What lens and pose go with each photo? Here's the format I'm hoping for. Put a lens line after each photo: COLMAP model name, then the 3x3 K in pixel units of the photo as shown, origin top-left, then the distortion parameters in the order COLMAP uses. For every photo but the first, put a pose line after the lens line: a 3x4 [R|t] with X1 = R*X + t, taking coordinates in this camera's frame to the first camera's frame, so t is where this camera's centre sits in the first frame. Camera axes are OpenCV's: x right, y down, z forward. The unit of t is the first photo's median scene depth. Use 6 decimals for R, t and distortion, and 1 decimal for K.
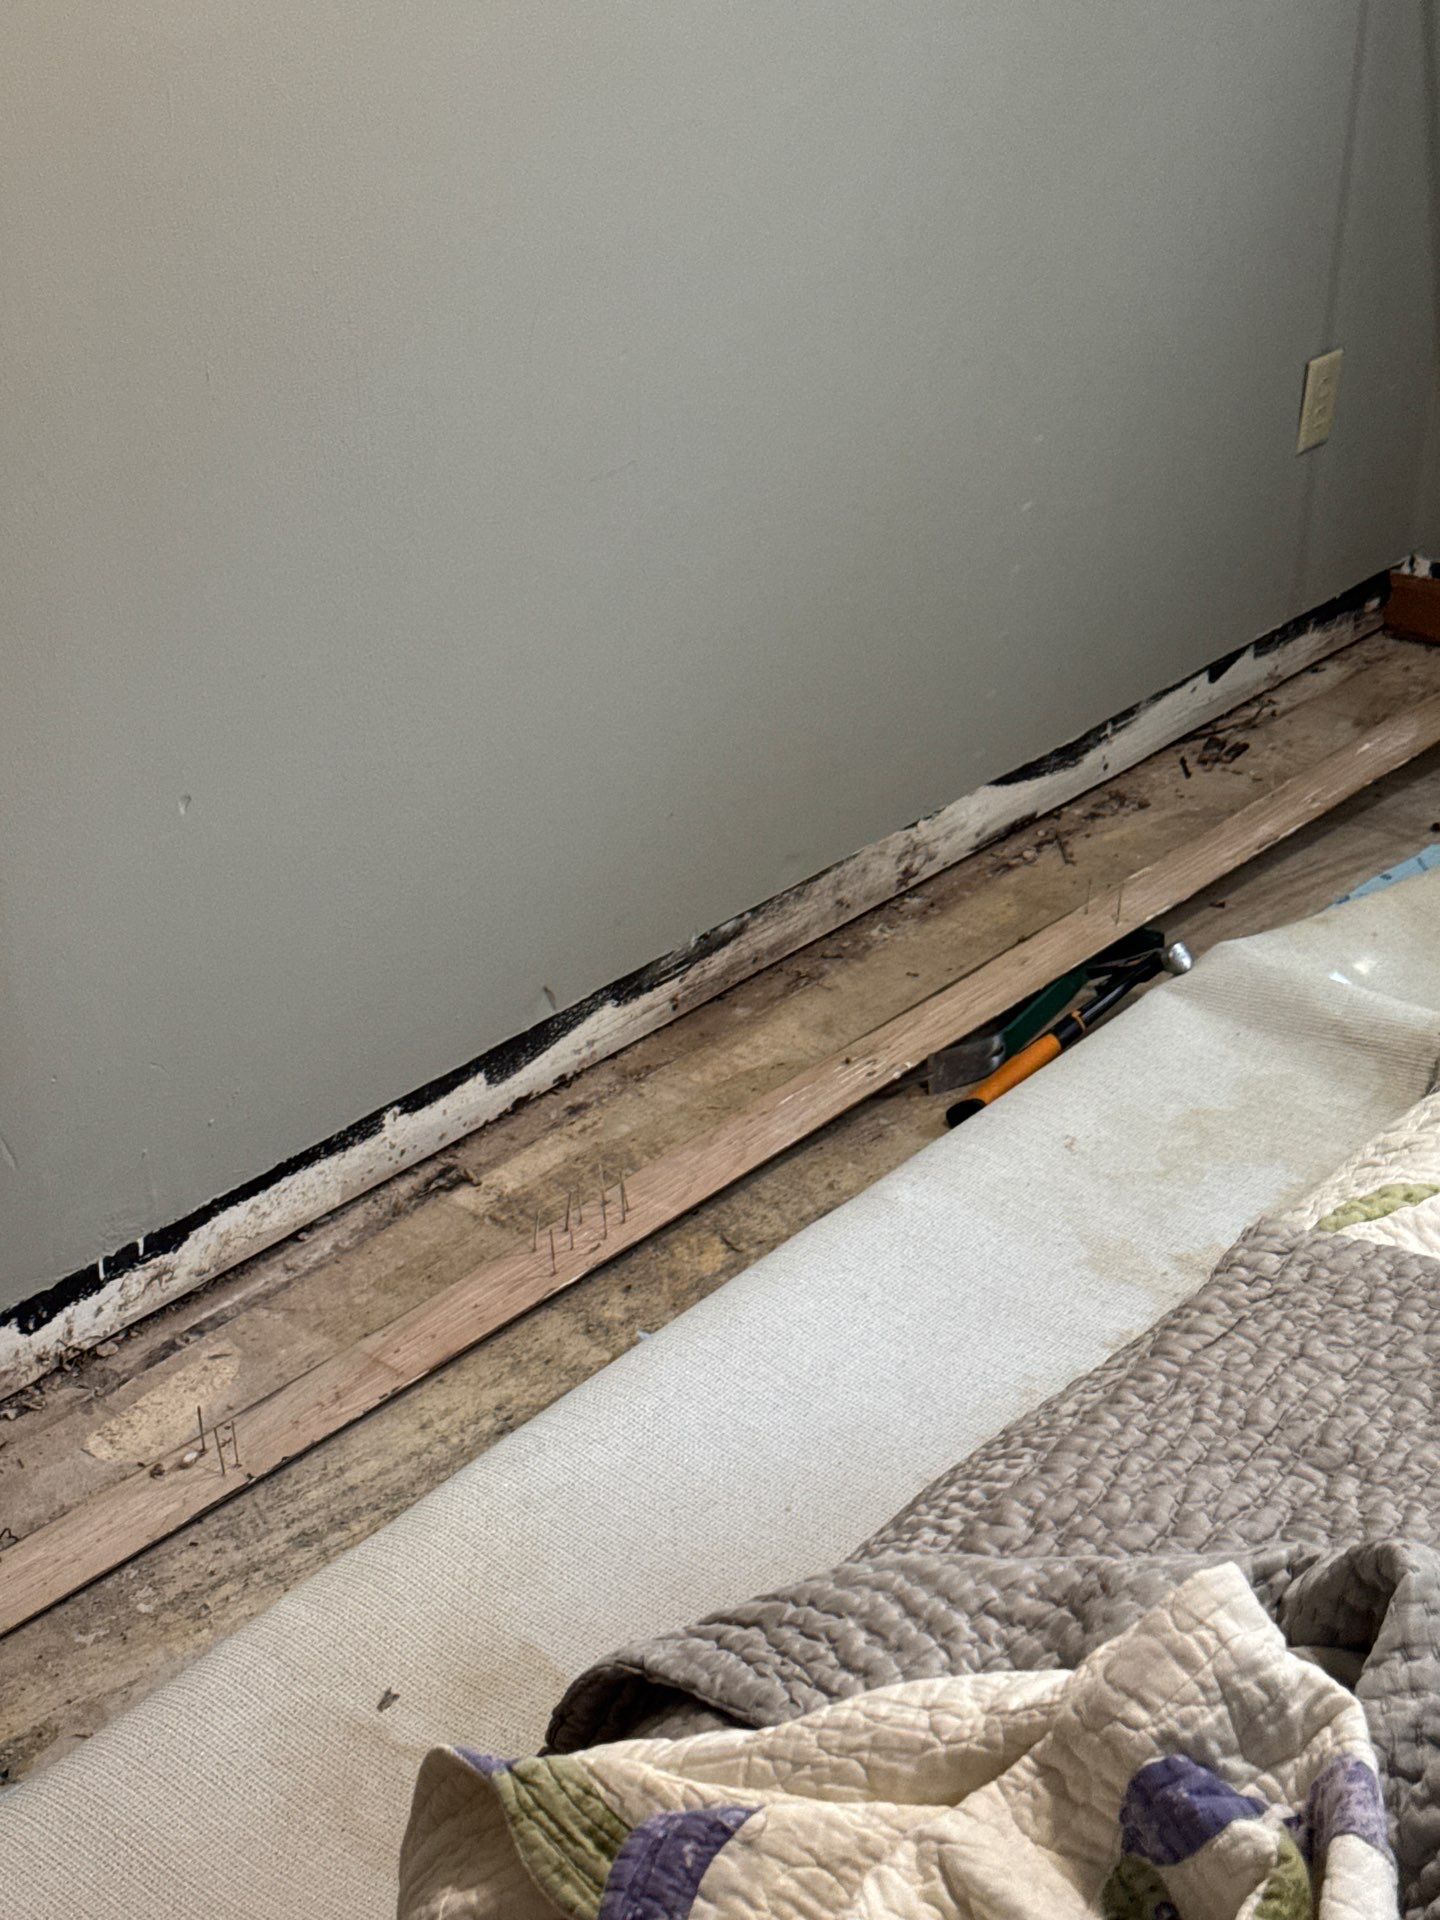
lens RADIAL K [[2833.5, 0, 681.3], [0, 2833.5, 953.5], [0, 0, 1]] dist [0.125539, -0.124974]
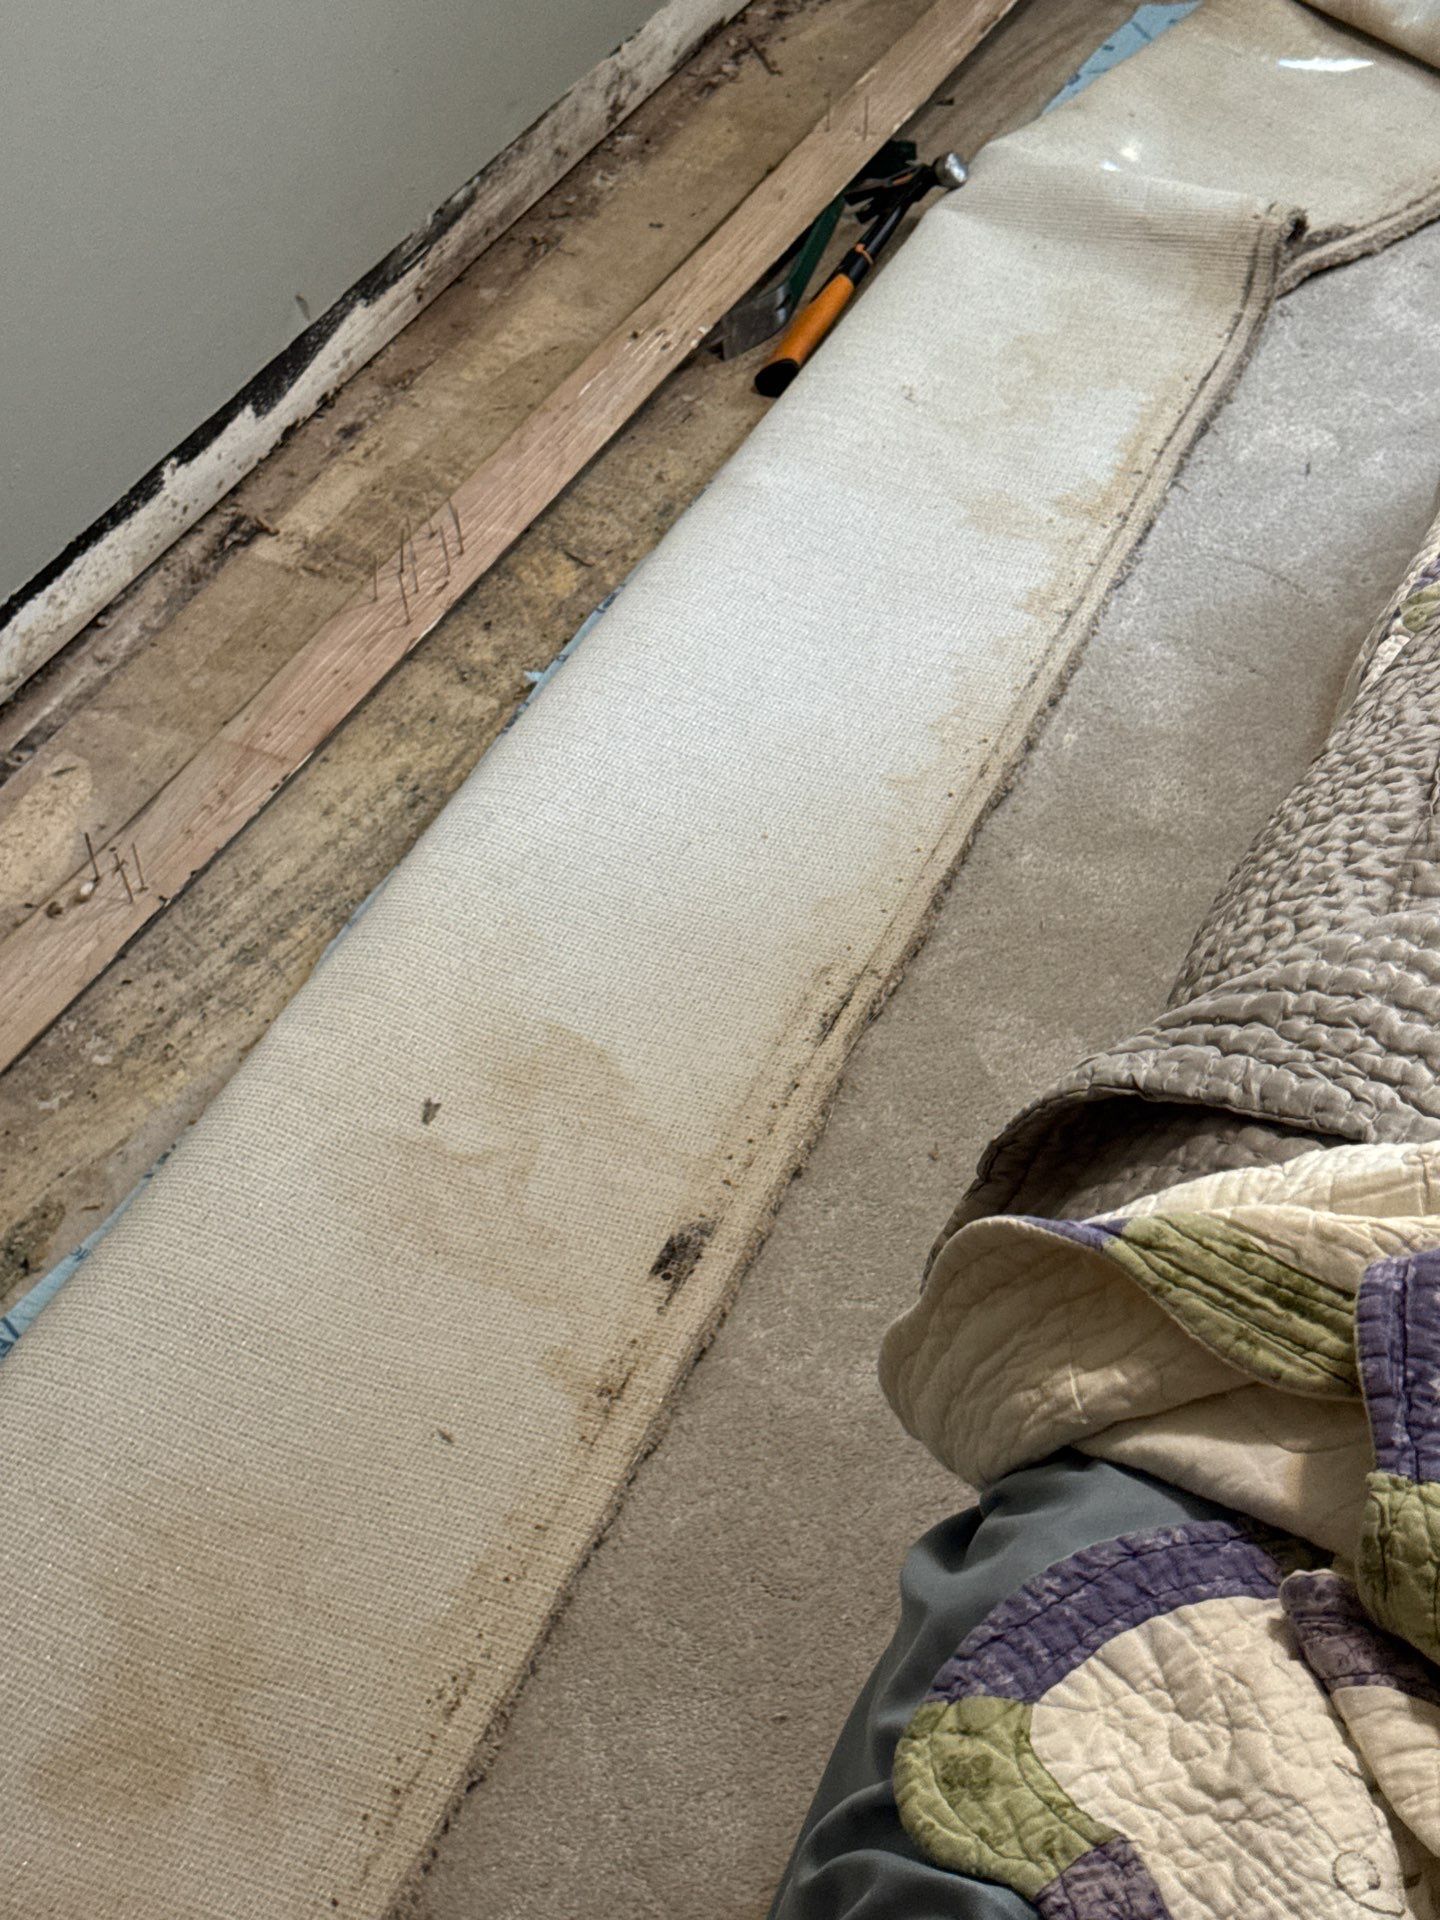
lens RADIAL K [[2833.5, 0, 681.3], [0, 2833.5, 953.5], [0, 0, 1]] dist [0.125539, -0.124974]
pose [[0.963020, -0.179232, 0.201169, -0.156190], [0.119315, 0.953134, 0.278027, -0.026991], [-0.241572, -0.243743, 0.939272, 0.098323]]
